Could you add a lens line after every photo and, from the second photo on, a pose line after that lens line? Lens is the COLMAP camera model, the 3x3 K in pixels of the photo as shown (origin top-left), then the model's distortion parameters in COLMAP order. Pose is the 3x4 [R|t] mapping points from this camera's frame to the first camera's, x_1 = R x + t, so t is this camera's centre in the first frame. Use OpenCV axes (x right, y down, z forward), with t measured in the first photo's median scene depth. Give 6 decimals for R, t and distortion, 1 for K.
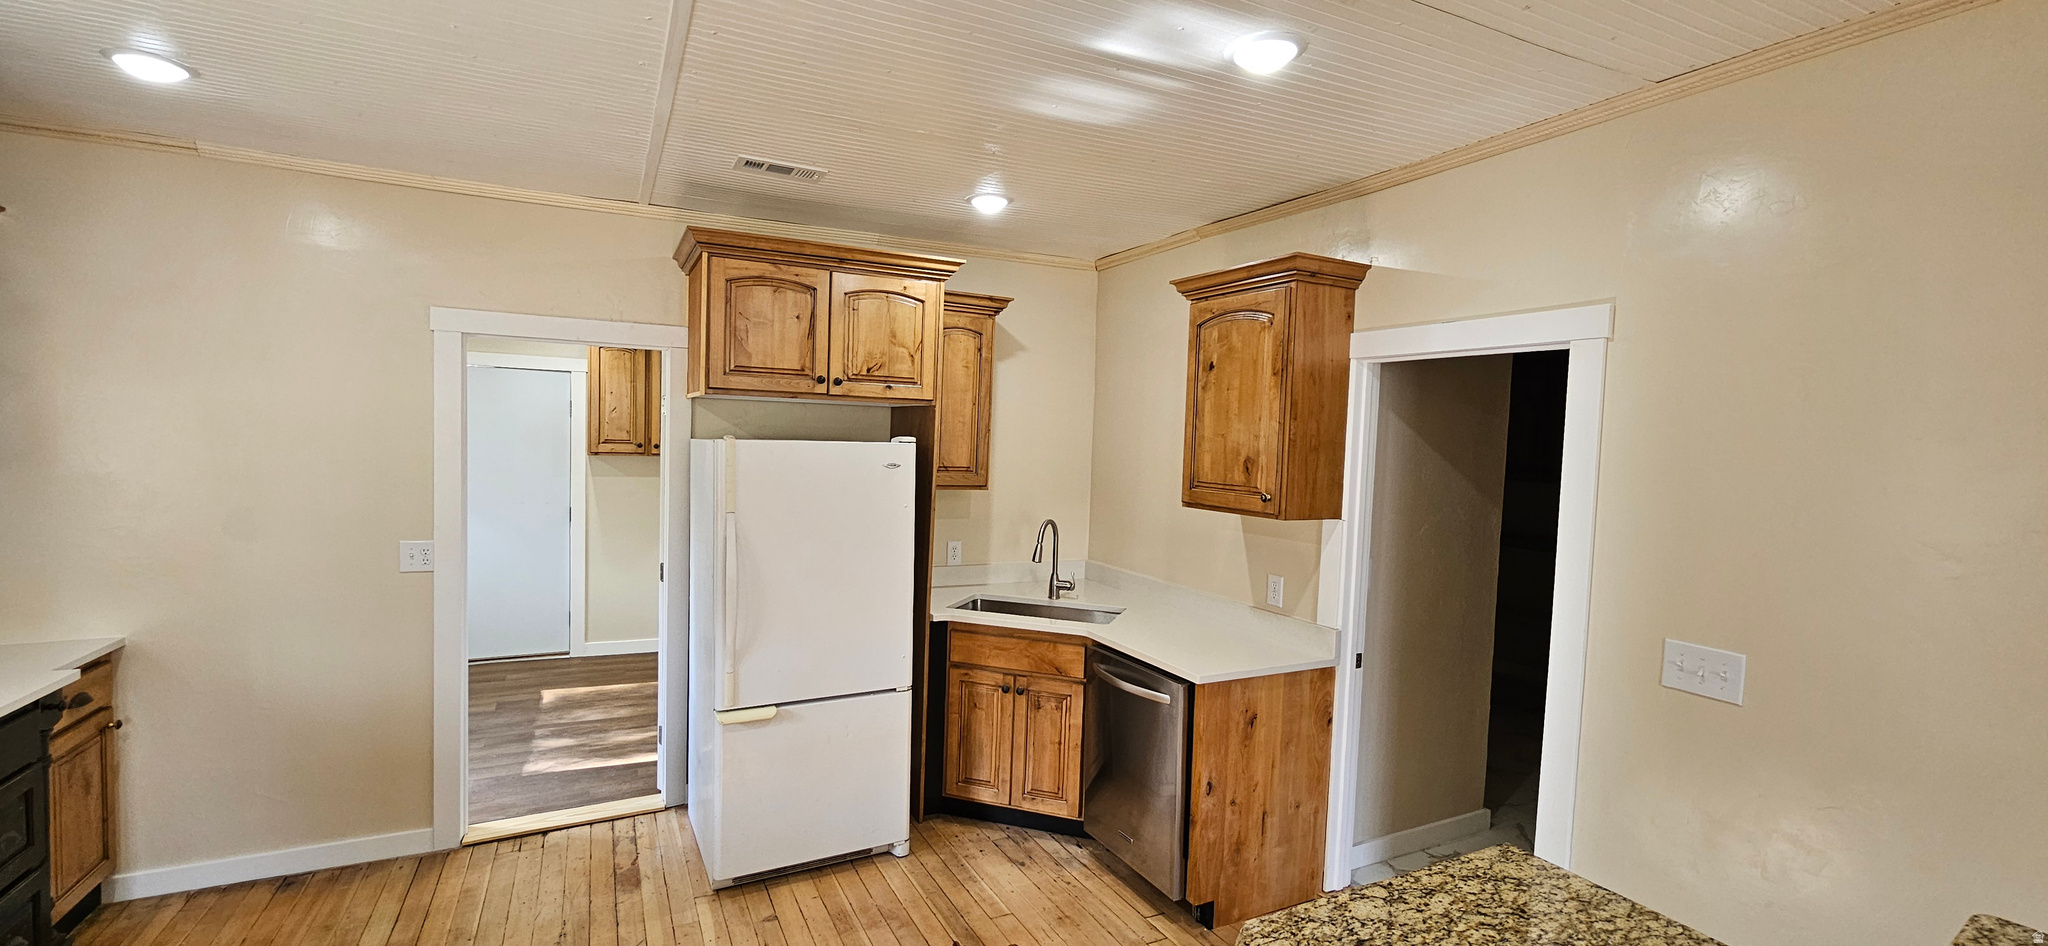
lens RADIAL K [[836.6, 0, 1025.7], [0, 836.6, 481.2], [0, 0, 1]] dist [0.000980, 0.000679]
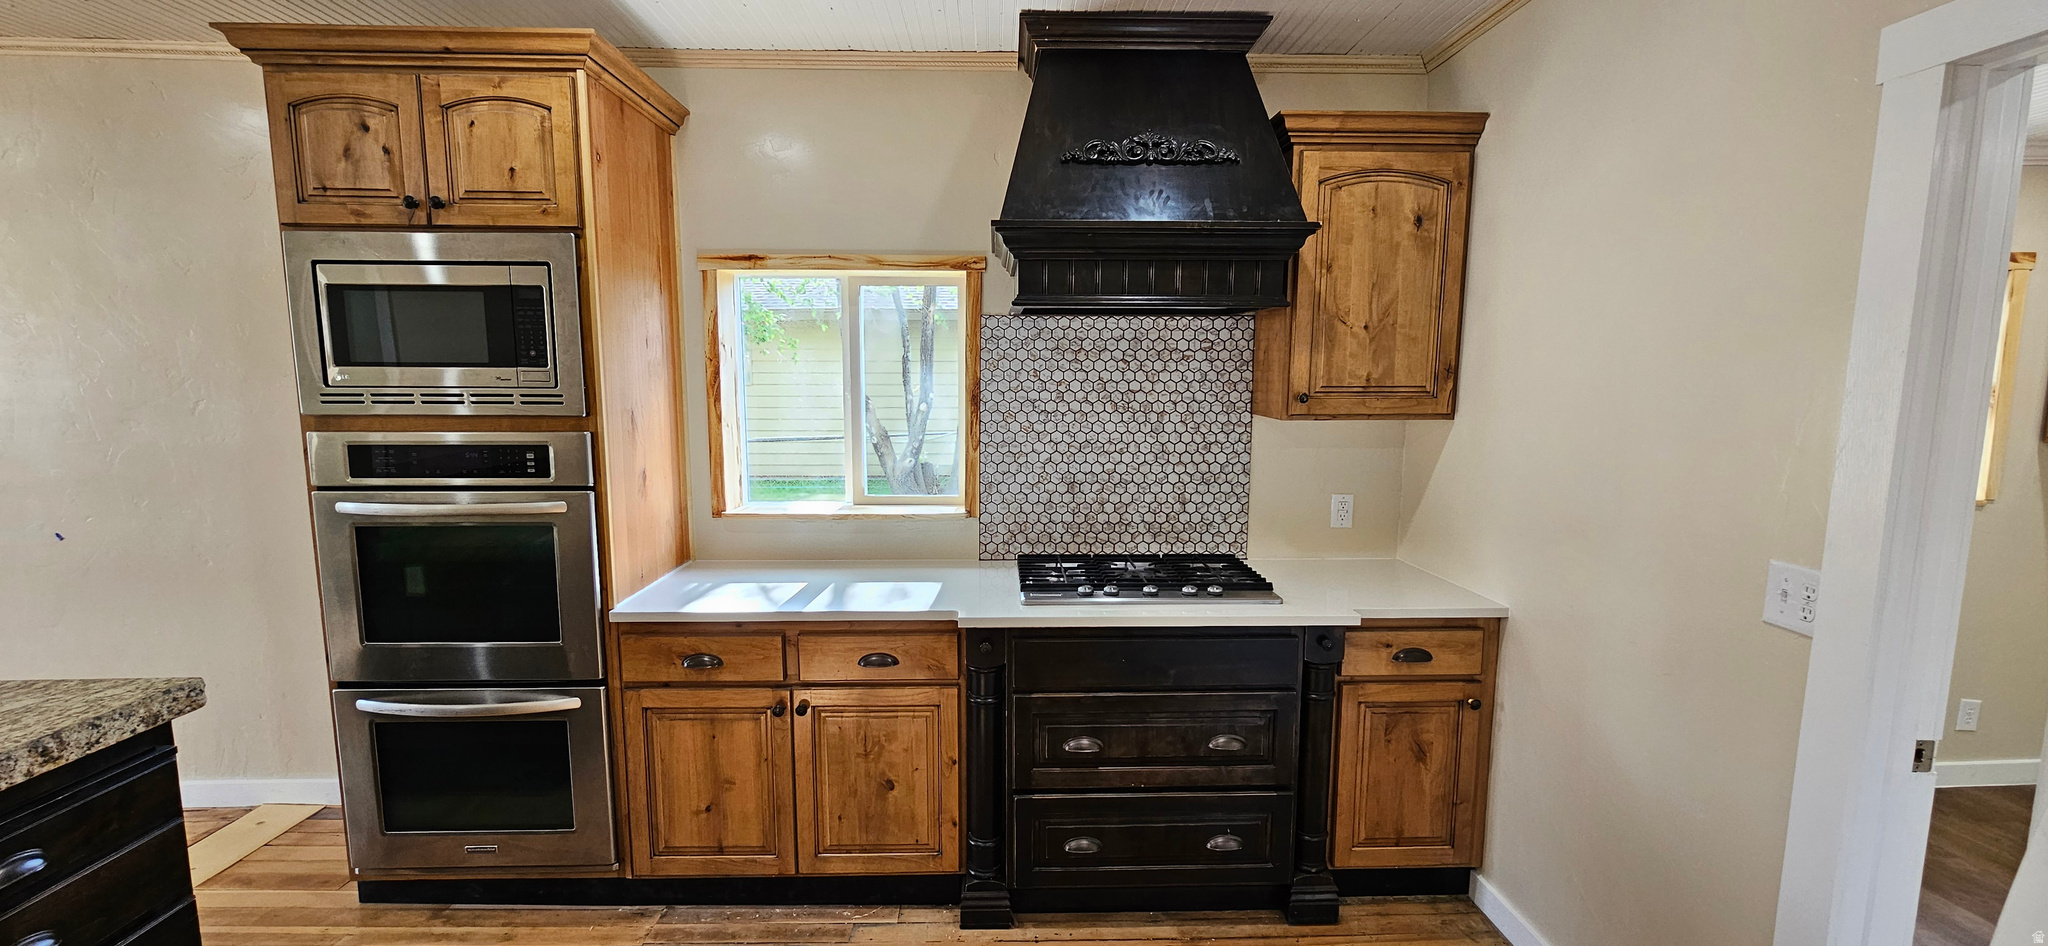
lens RADIAL K [[836.6, 0, 1025.7], [0, 836.6, 481.2], [0, 0, 1]] dist [0.000980, 0.000679]
pose [[-0.431290, 0.078766, -0.898768, -0.126640], [-0.062359, 0.991197, 0.116790, -0.002631], [0.900056, 0.106416, -0.422582, 0.799741]]
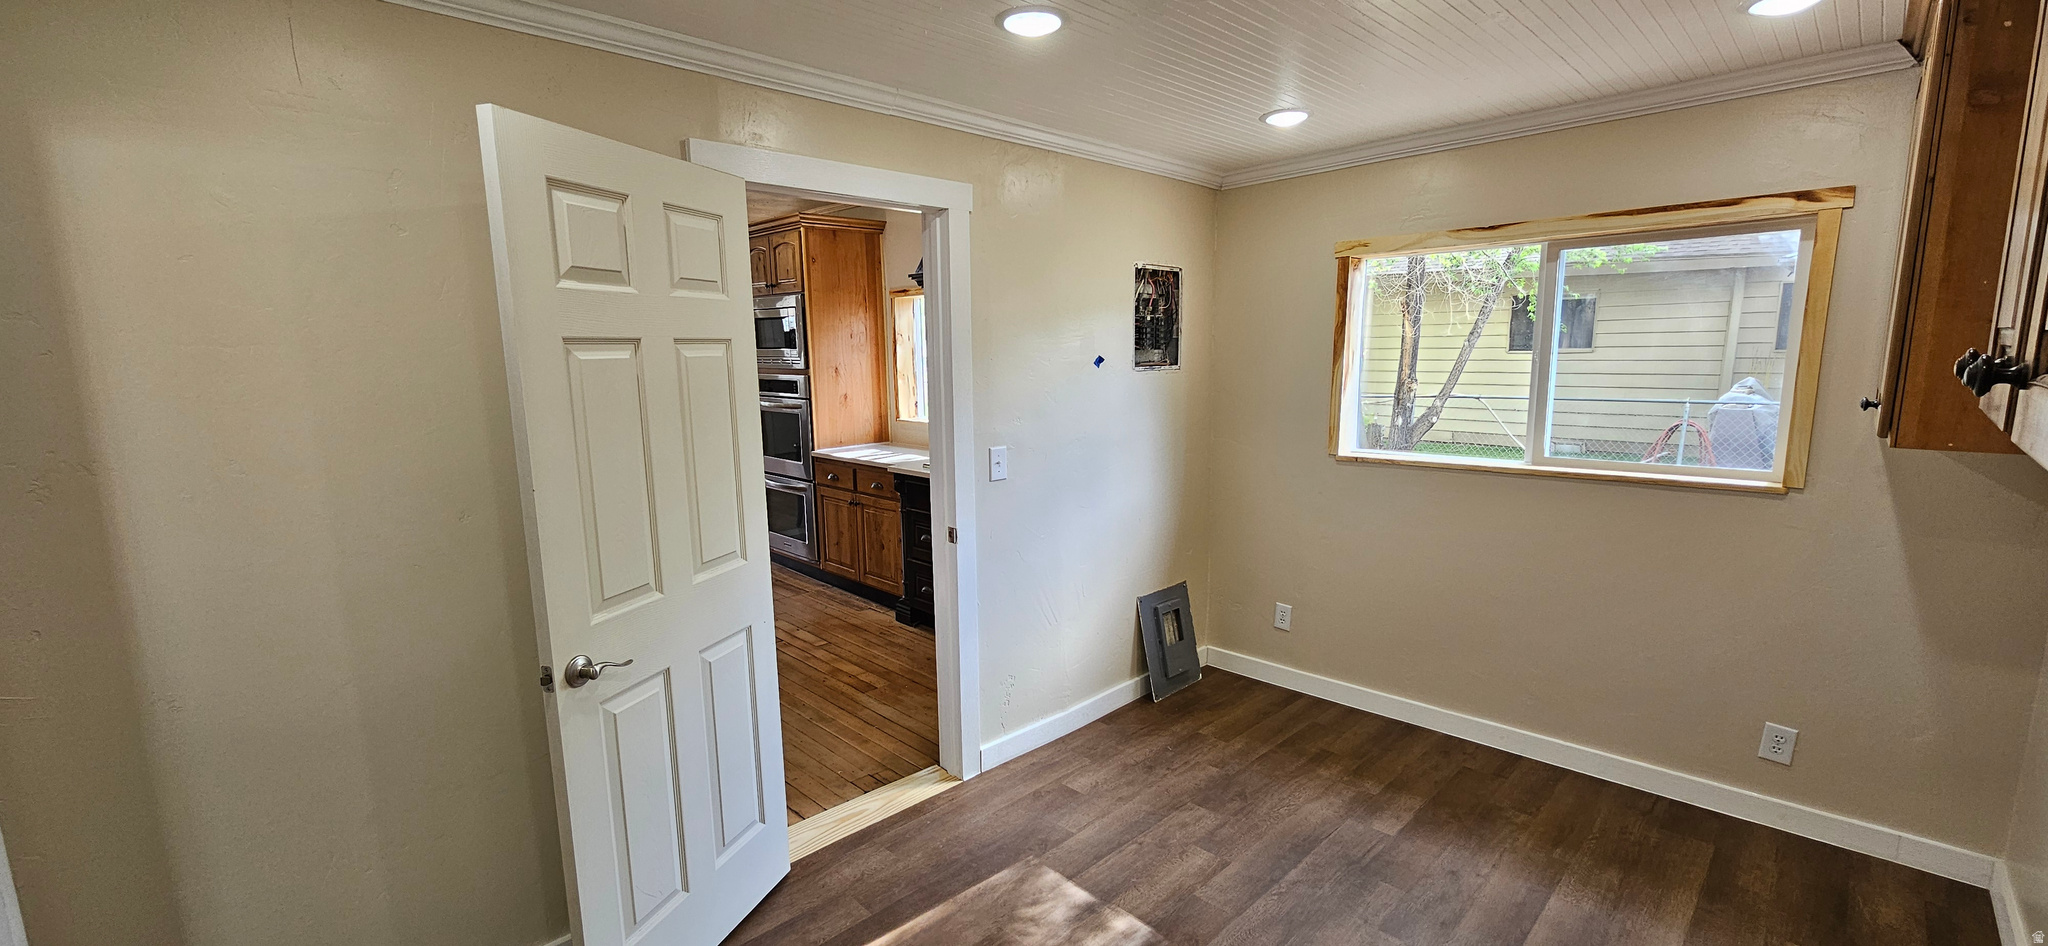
lens RADIAL K [[832.9, 0, 1025.5], [0, 832.9, 475.0], [0, 0, 1]] dist [-0.002694, -0.000172]
pose [[-0.954222, 0.027843, -0.297801, -0.513375], [-0.031340, 0.980870, 0.192126, -0.078042], [0.297454, 0.192664, -0.935095, 1.903927]]
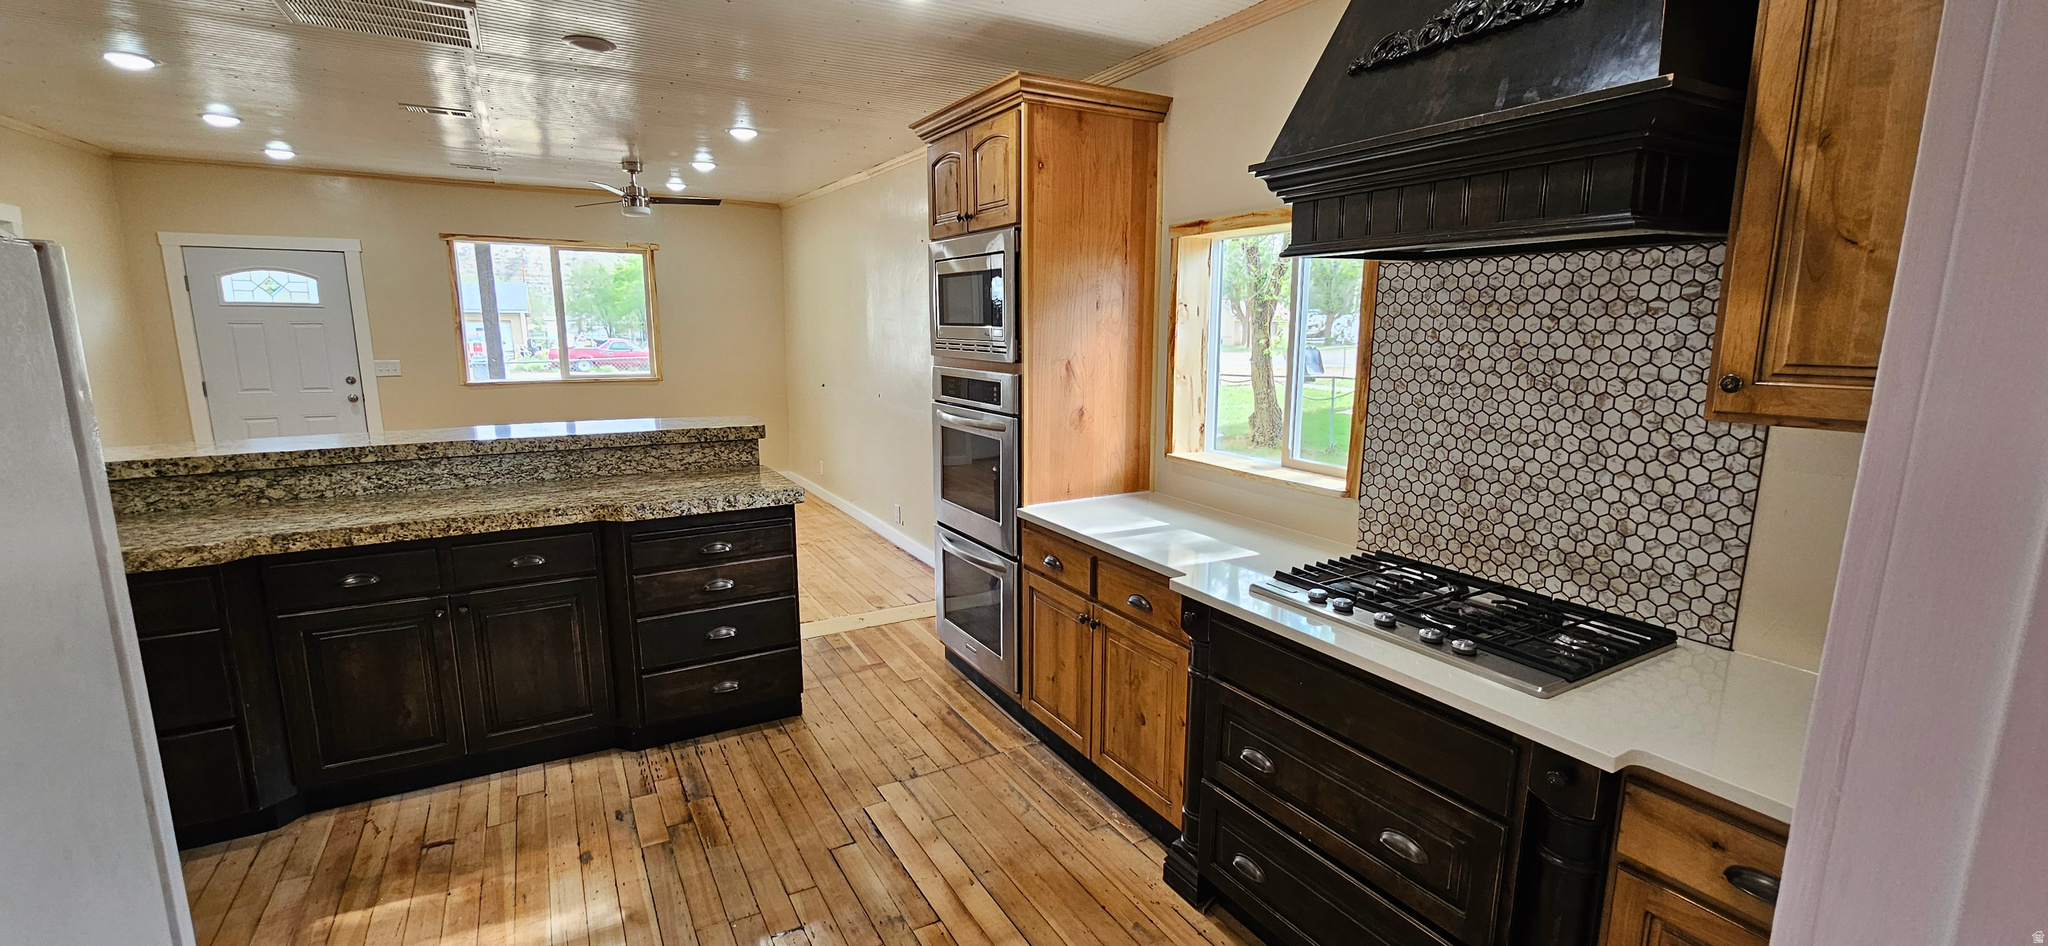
lens RADIAL K [[842.8, 0, 1024.0], [0, 842.8, 478.3], [0, 0, 1]] dist [-0.000088, 0.000761]
pose [[-0.997862, -0.025067, -0.060365, -0.551078], [-0.038357, 0.972369, 0.230278, -0.044836], [0.052925, 0.232101, -0.971251, 1.124455]]
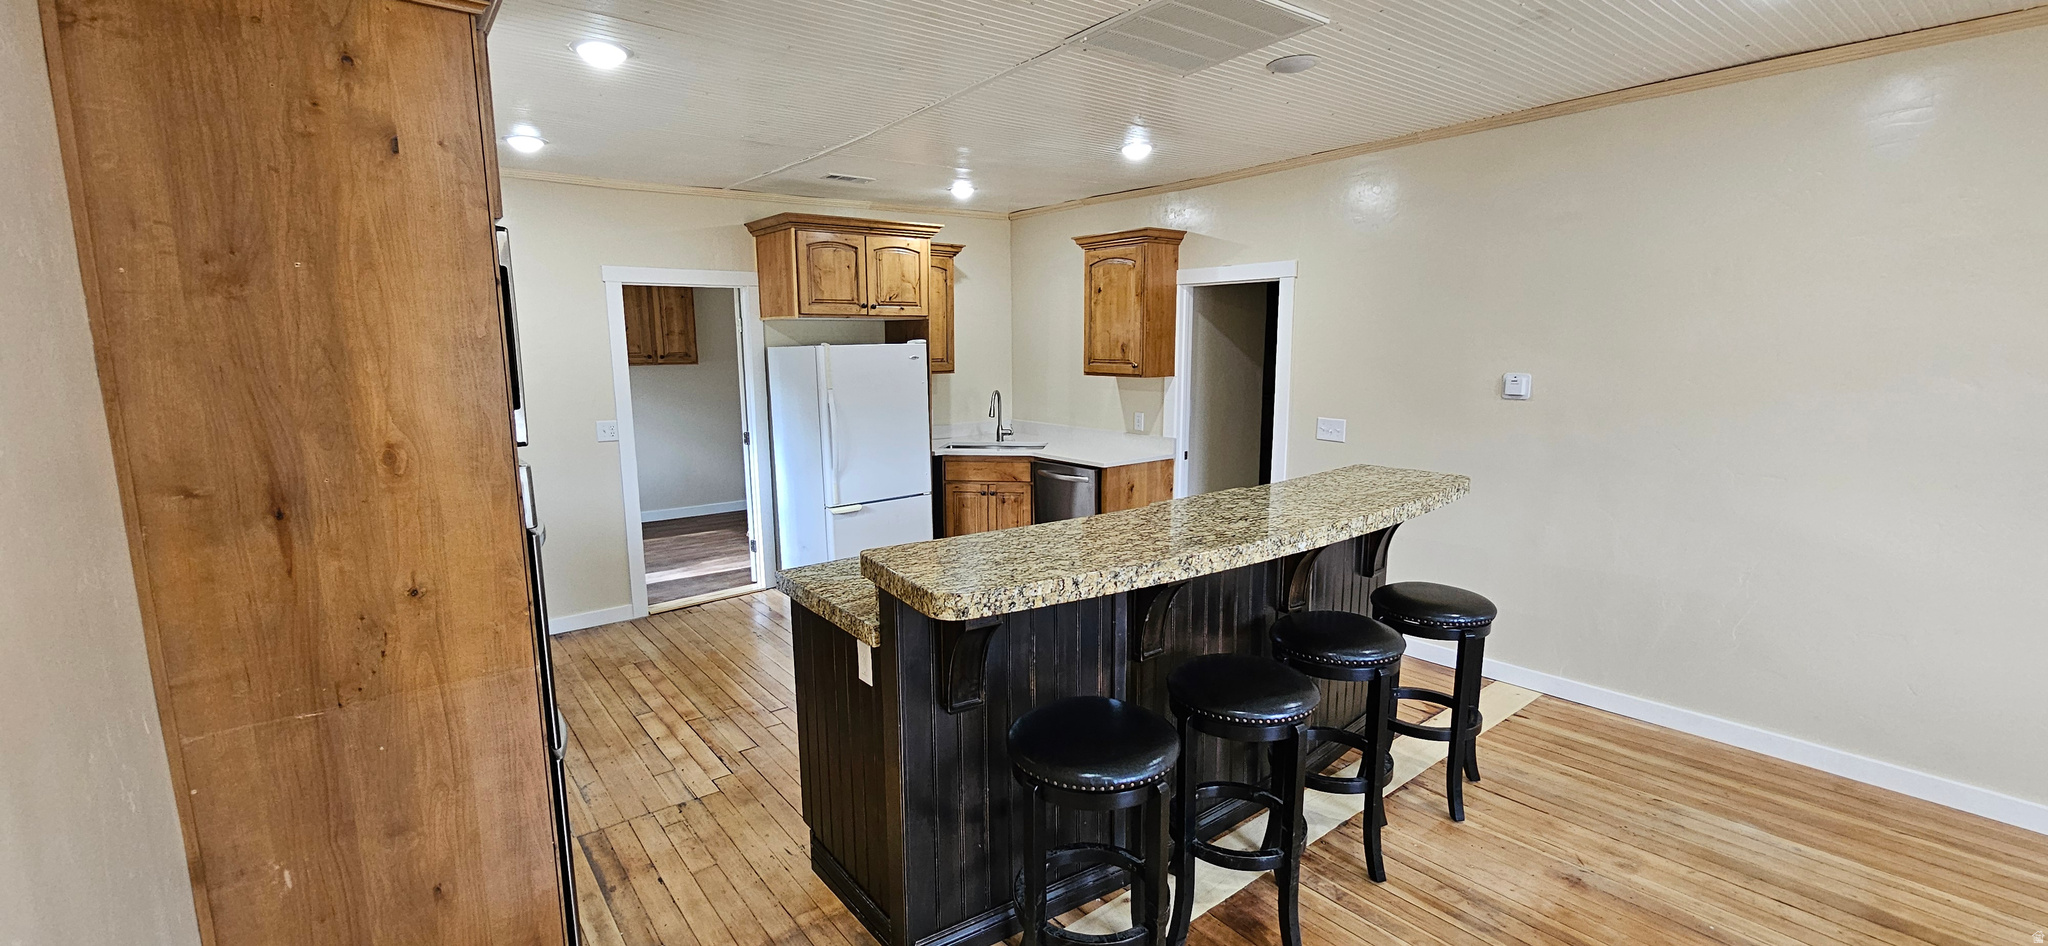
lens RADIAL K [[832.9, 0, 1025.5], [0, 832.9, 475.0], [0, 0, 1]] dist [-0.002694, -0.000172]
pose [[0.980215, -0.070582, 0.184926, -0.261522], [0.049611, 0.992047, 0.115679, 0.031314], [-0.191620, -0.104216, 0.975921, -0.653149]]
